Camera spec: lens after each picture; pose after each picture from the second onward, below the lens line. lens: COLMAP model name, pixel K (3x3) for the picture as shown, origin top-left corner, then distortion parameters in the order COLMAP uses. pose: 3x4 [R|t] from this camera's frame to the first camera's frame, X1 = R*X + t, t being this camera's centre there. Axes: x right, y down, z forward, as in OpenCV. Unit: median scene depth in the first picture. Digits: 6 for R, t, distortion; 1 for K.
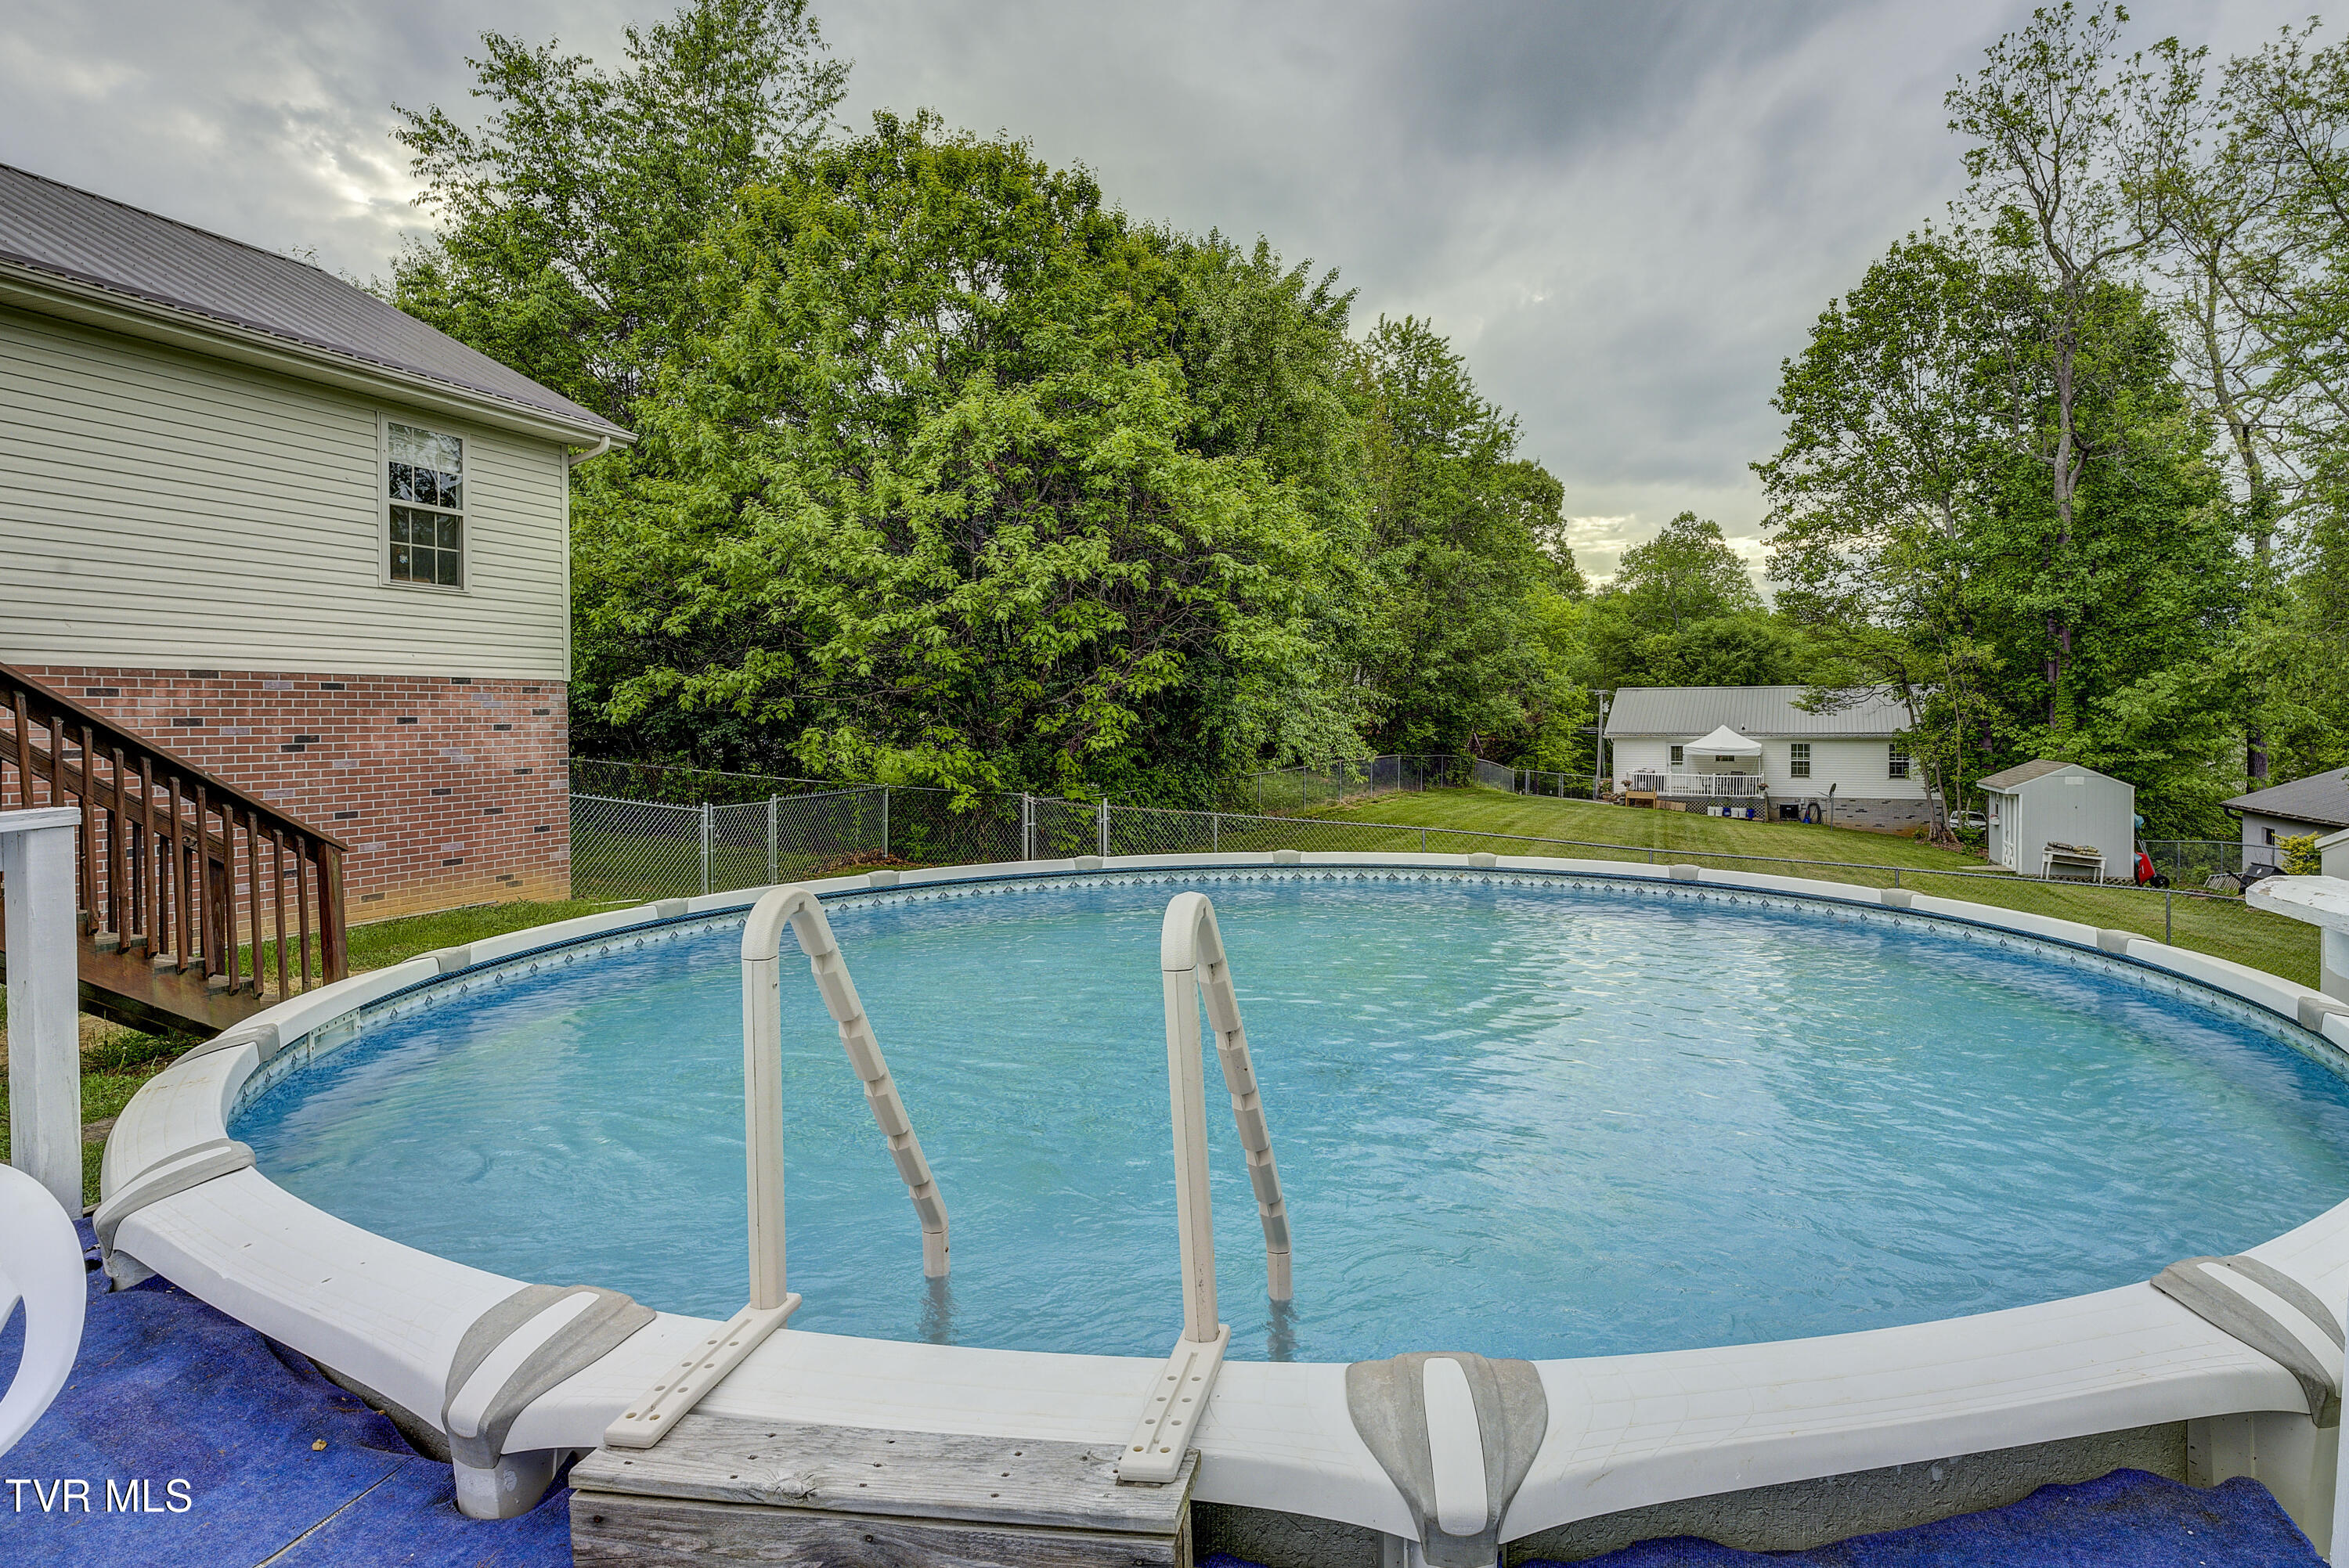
lens RADIAL K [[1248.2, 0, 1174.5], [0, 1248.2, 784.0], [0, 0, 1]] dist [-0.000876, -0.000821]
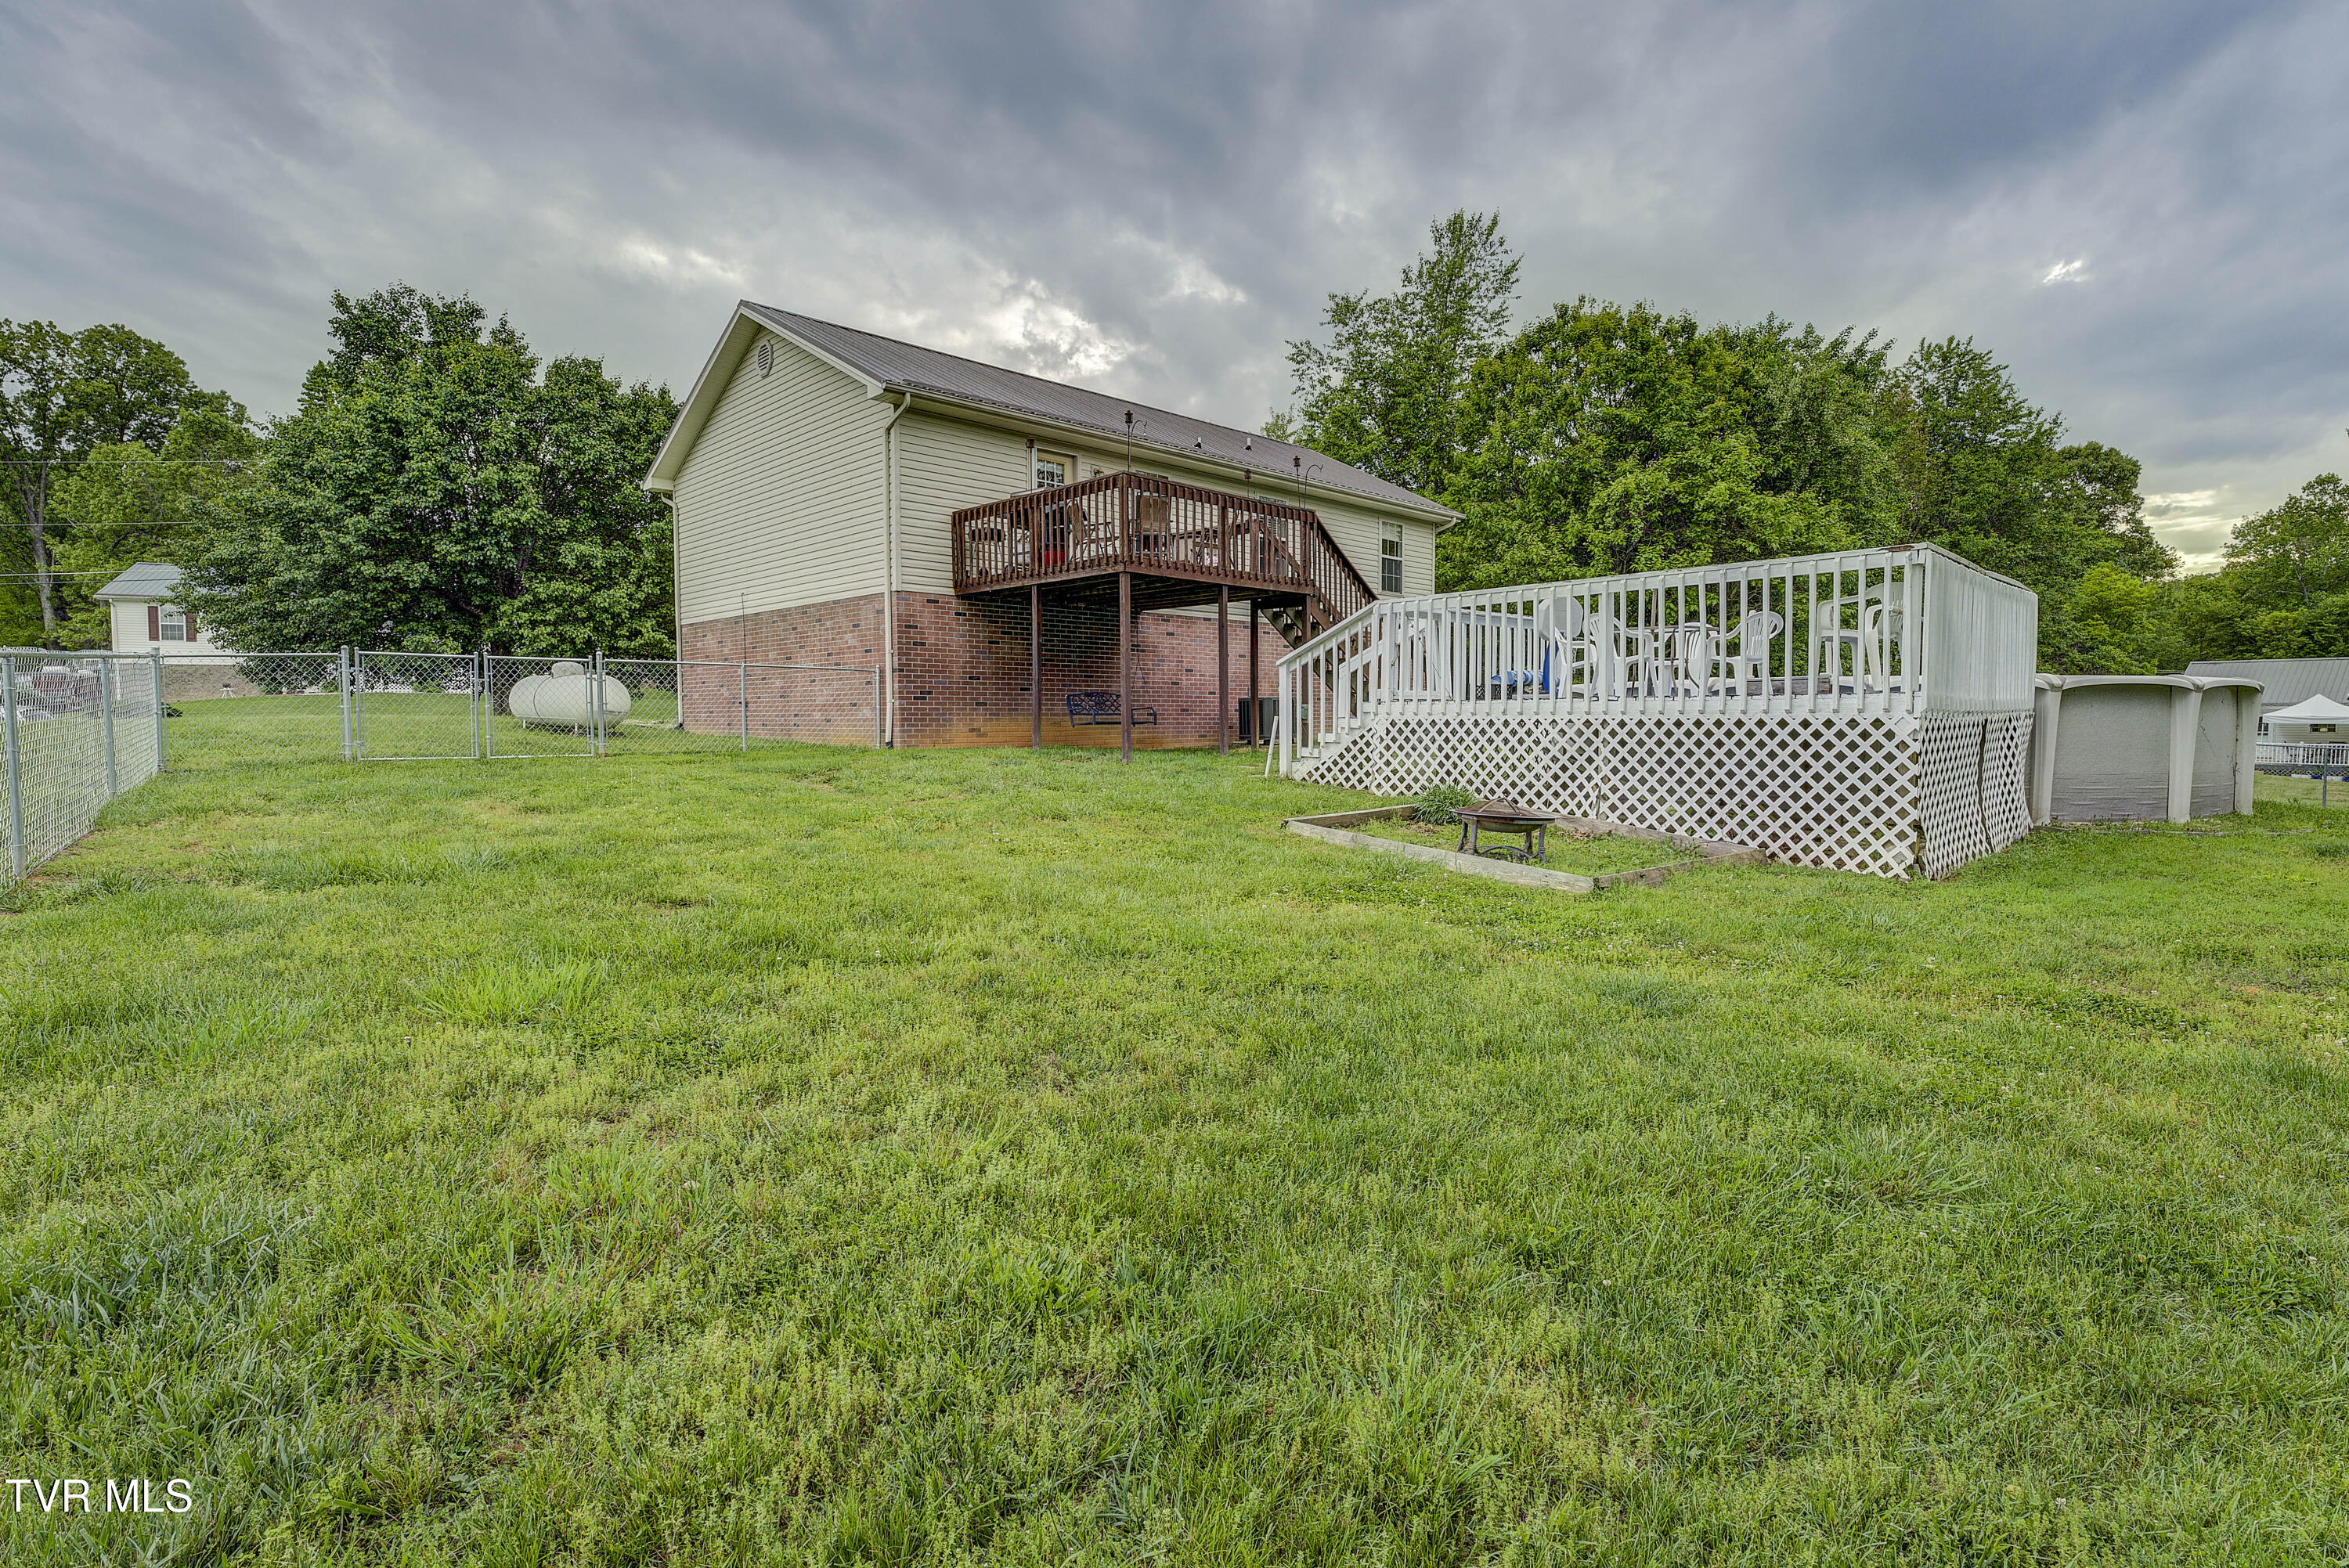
lens RADIAL K [[1147.6, 0, 1169.4], [0, 1147.6, 813.2], [0, 0, 1]] dist [-0.003333, -0.001051]
pose [[0.912912, 0.020413, -0.407646, -0.064934], [-0.012166, 0.999666, 0.022814, 0.105421], [0.407975, -0.015868, 0.912855, -0.568939]]
